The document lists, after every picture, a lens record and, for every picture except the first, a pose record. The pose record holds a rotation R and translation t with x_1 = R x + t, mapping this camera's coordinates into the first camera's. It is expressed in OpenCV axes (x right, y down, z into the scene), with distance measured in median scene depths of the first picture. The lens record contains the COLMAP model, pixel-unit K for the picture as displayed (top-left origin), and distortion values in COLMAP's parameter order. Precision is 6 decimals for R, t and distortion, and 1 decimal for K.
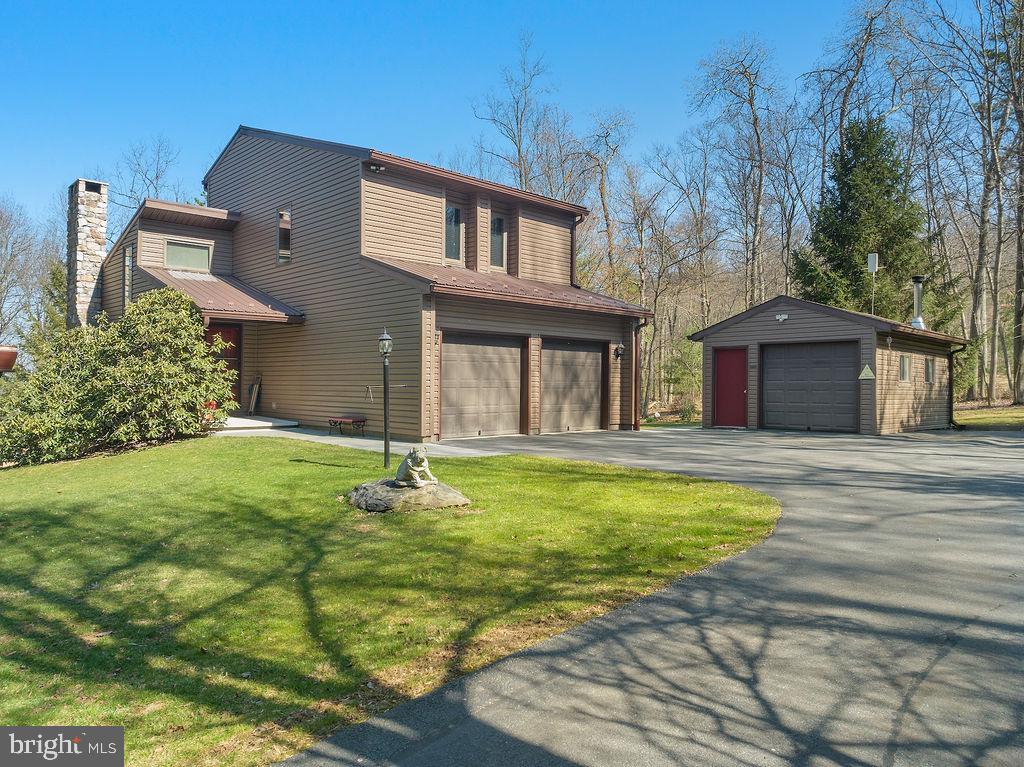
lens RADIAL K [[720.7, 0, 510.2], [0, 720.7, 396.6], [0, 0, 1]] dist [-0.035091, -0.000970]
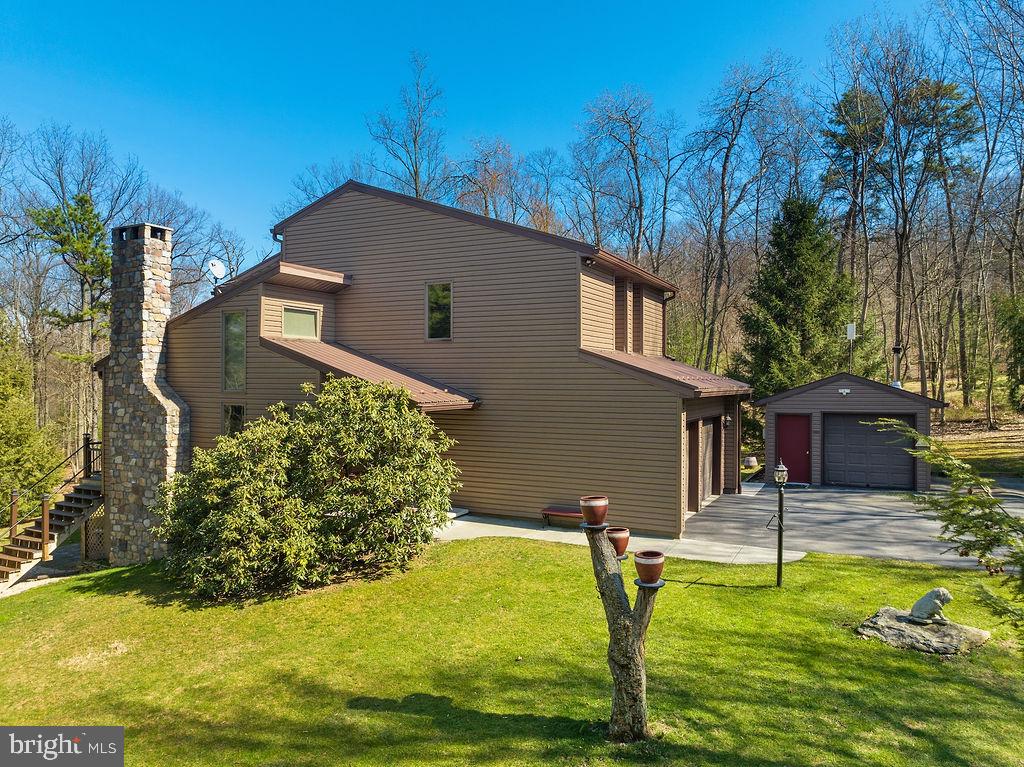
lens RADIAL K [[726.2, 0, 512.0], [0, 726.2, 383.5], [0, 0, 1]] dist [-0.042352, 0.000564]
pose [[0.946019, -0.003683, 0.324091, -0.485398], [0.008224, 0.999886, -0.012643, -0.105450], [-0.324008, 0.014626, 0.945941, 0.057157]]
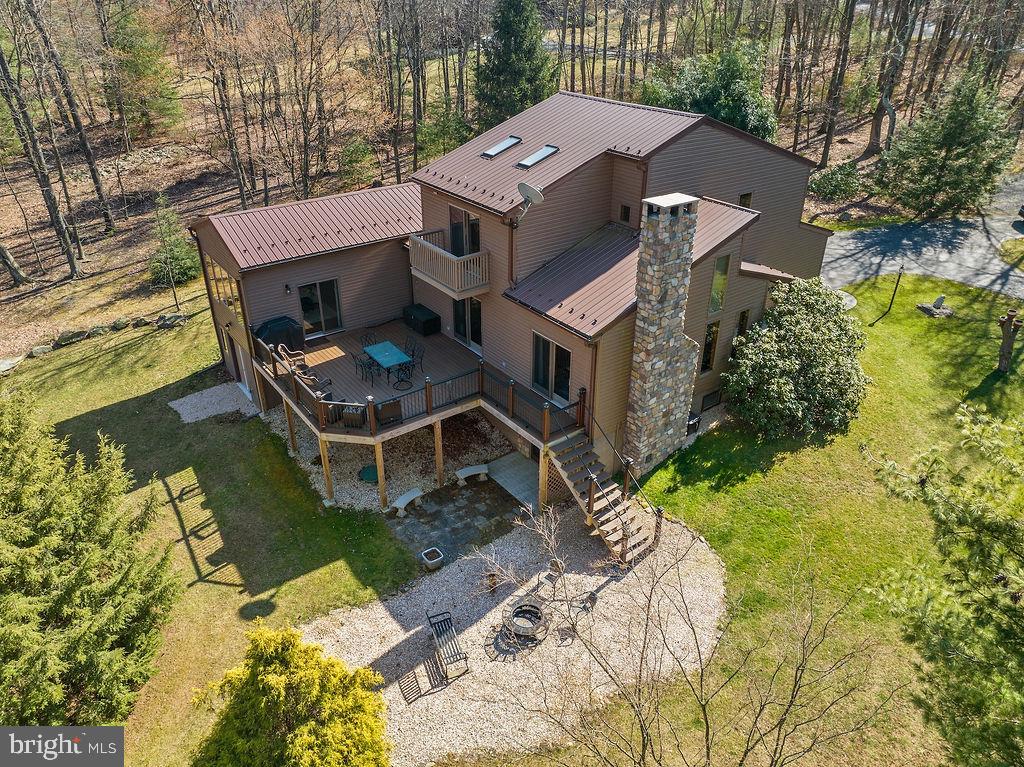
lens RADIAL K [[720.7, 0, 510.2], [0, 720.7, 396.6], [0, 0, 1]] dist [-0.035091, -0.000970]
pose [[0.139565, -0.501981, 0.853543, -1.578800], [0.018535, 0.863153, 0.504602, -0.565623], [-0.990039, -0.054604, 0.129770, 1.119312]]
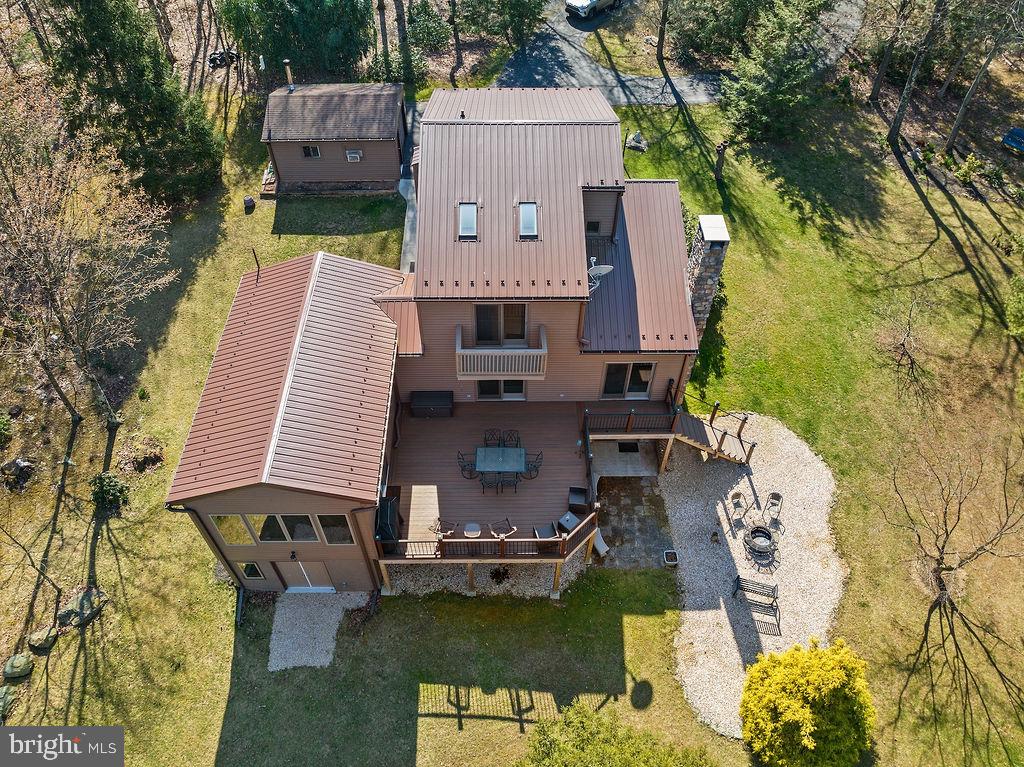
lens RADIAL K [[726.2, 0, 512.0], [0, 726.2, 383.5], [0, 0, 1]] dist [-0.042352, 0.000564]
pose [[-0.726959, -0.529351, 0.437398, -1.046693], [0.003039, 0.634489, 0.772926, -1.068786], [-0.686674, 0.563215, -0.459639, 1.956692]]
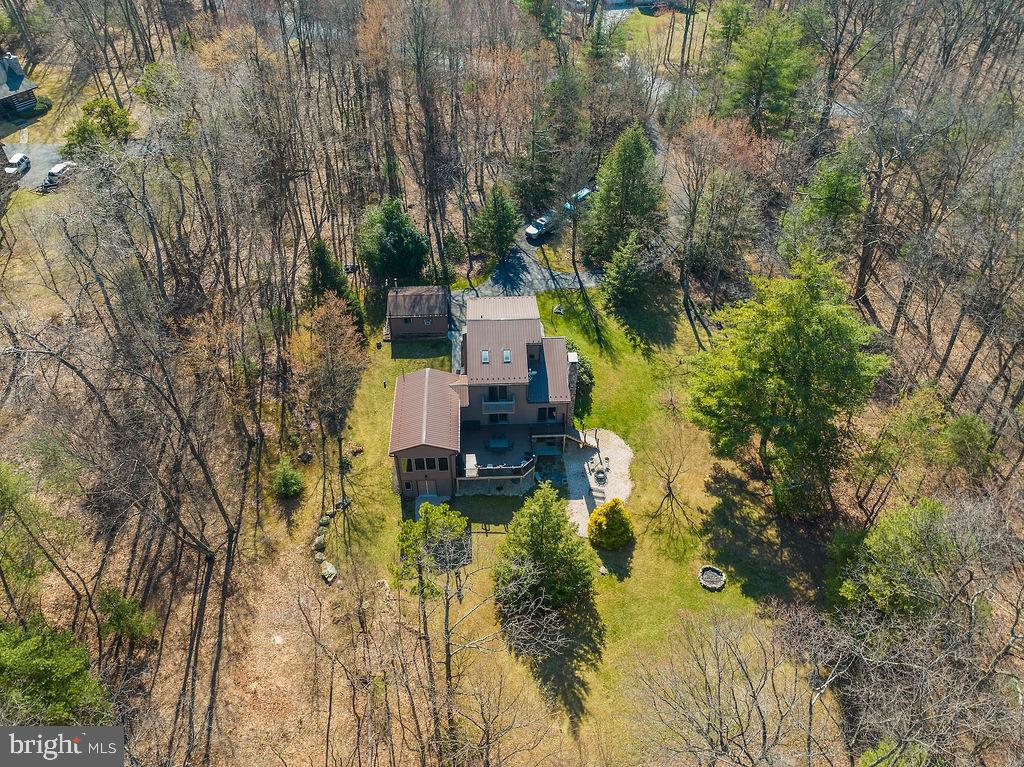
lens RADIAL K [[720.7, 0, 510.2], [0, 720.7, 396.6], [0, 0, 1]] dist [-0.035091, -0.000970]
pose [[-0.746204, -0.460843, 0.480419, -2.088156], [0.008355, 0.715118, 0.698954, -2.495674], [-0.665665, 0.525576, -0.529774, 3.078268]]
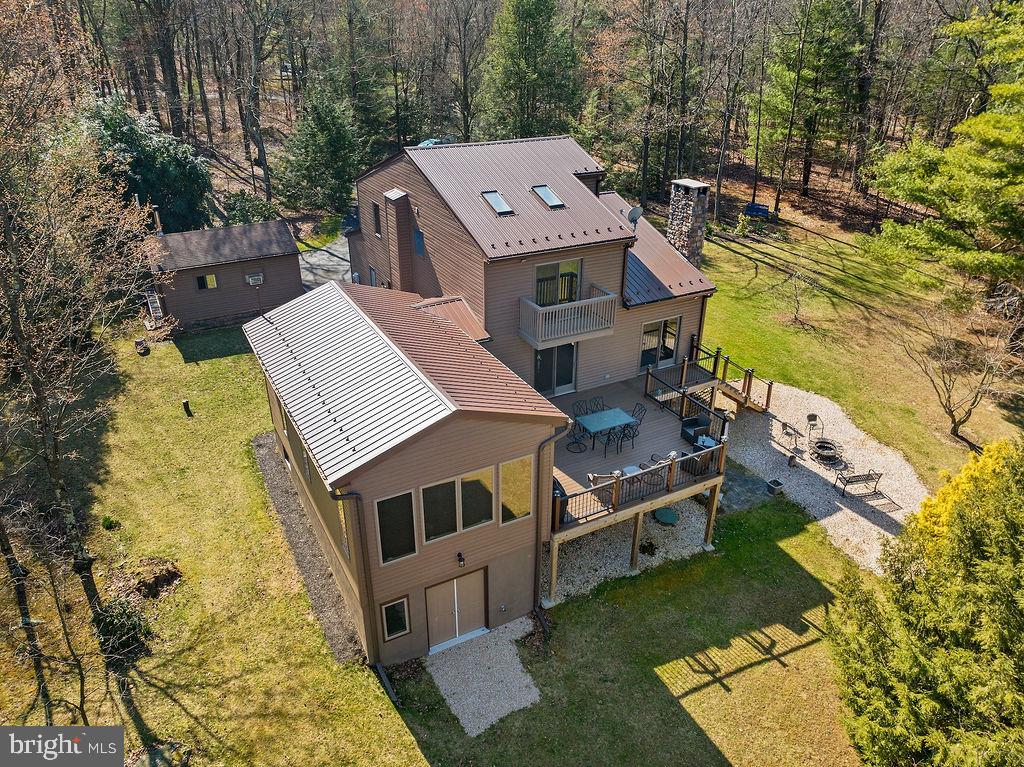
lens RADIAL K [[726.2, 0, 512.0], [0, 726.2, 383.5], [0, 0, 1]] dist [-0.042352, 0.000564]
pose [[-0.963065, -0.133356, 0.233926, -0.679805], [-0.007369, 0.881476, 0.472172, -0.626181], [-0.269167, 0.453009, -0.849901, 2.466831]]
